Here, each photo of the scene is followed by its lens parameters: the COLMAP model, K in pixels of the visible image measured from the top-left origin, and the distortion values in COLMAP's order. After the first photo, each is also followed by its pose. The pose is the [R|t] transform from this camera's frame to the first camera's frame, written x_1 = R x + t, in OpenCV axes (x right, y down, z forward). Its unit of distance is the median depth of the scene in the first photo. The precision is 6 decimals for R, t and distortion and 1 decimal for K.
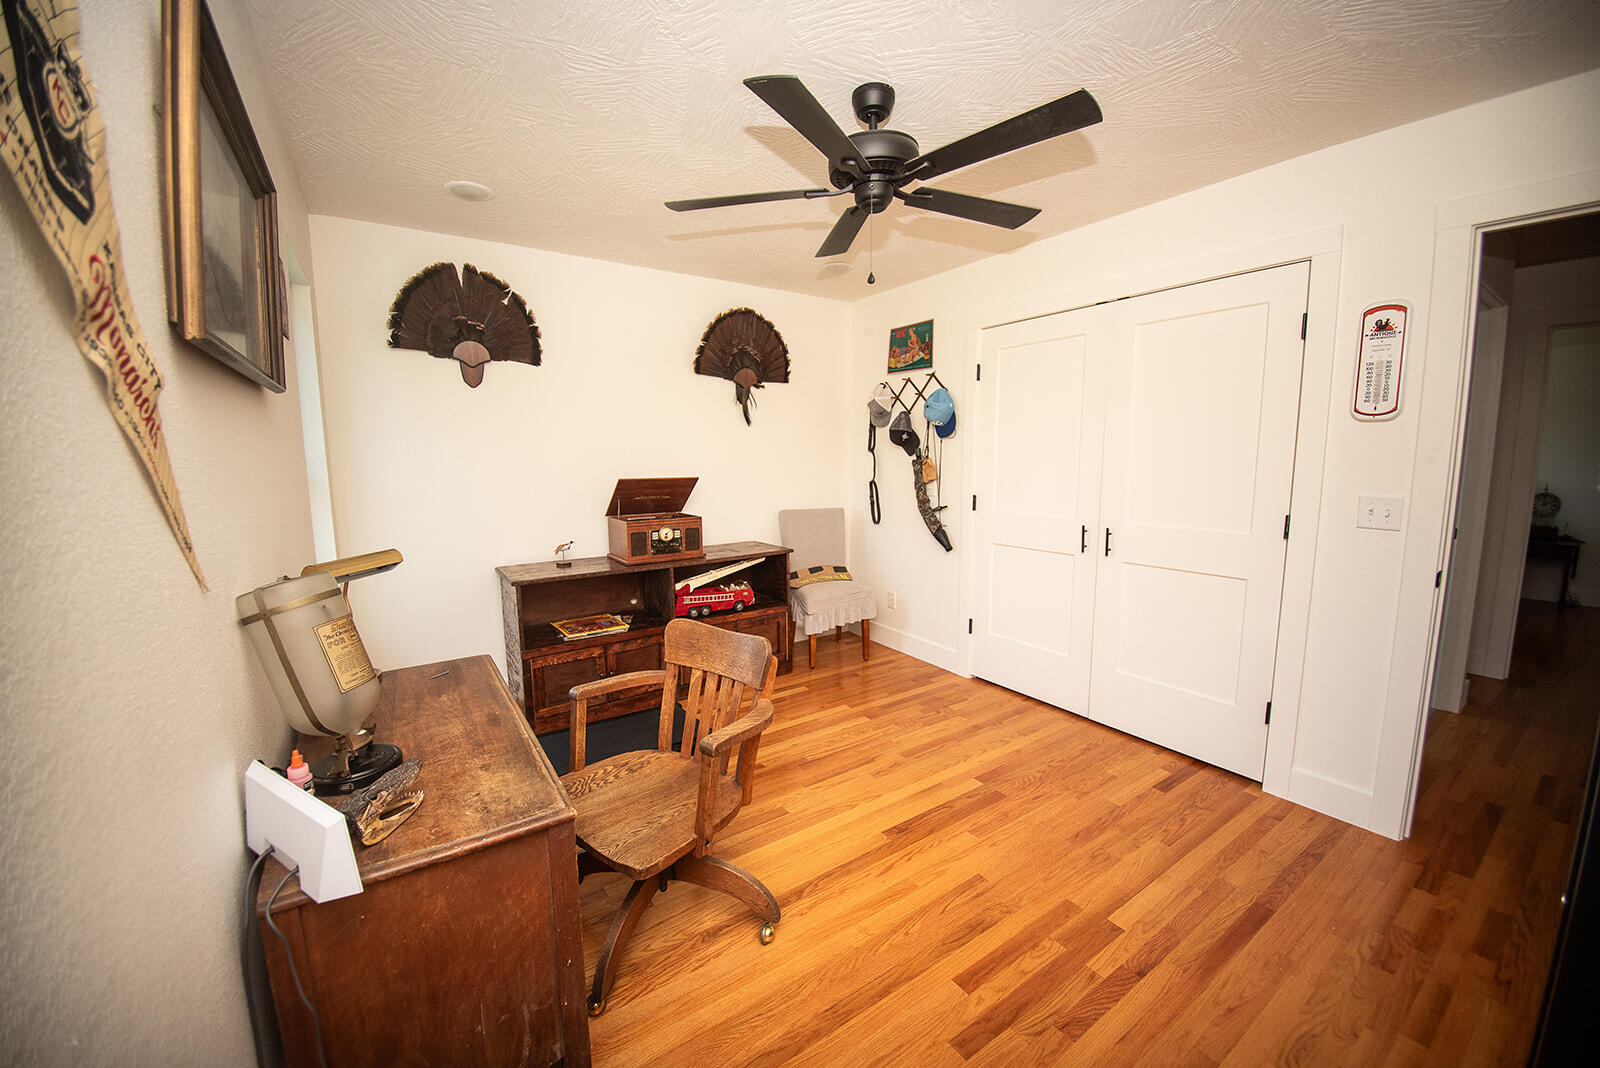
lens RADIAL K [[625.0, 0, 800.0], [0, 625.0, 534.0], [0, 0, 1]] dist [0.001111, -0.017904]
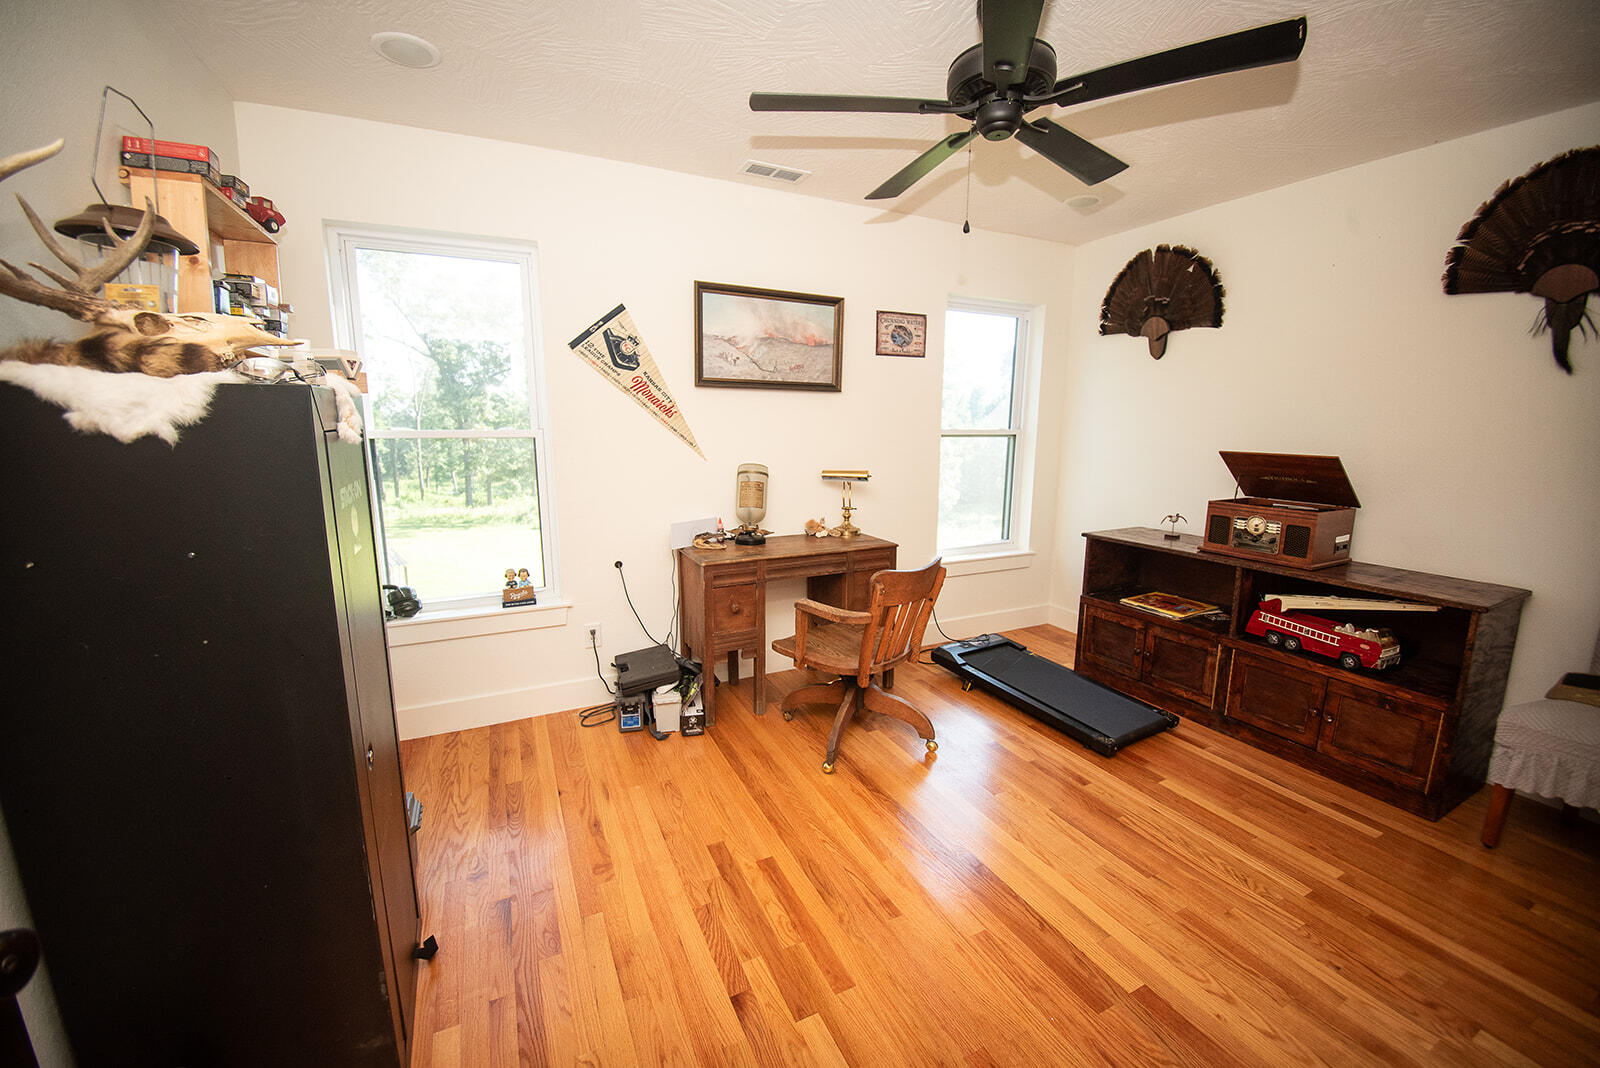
lens RADIAL K [[644.3, 0, 800.0], [0, 644.3, 534.0], [0, 0, 1]] dist [0.000117, -0.013303]
pose [[-0.169232, 0.172097, -0.970434, 0.706837], [-0.130860, 0.971995, 0.195194, -0.076366], [0.976850, 0.160025, -0.141972, 0.594830]]
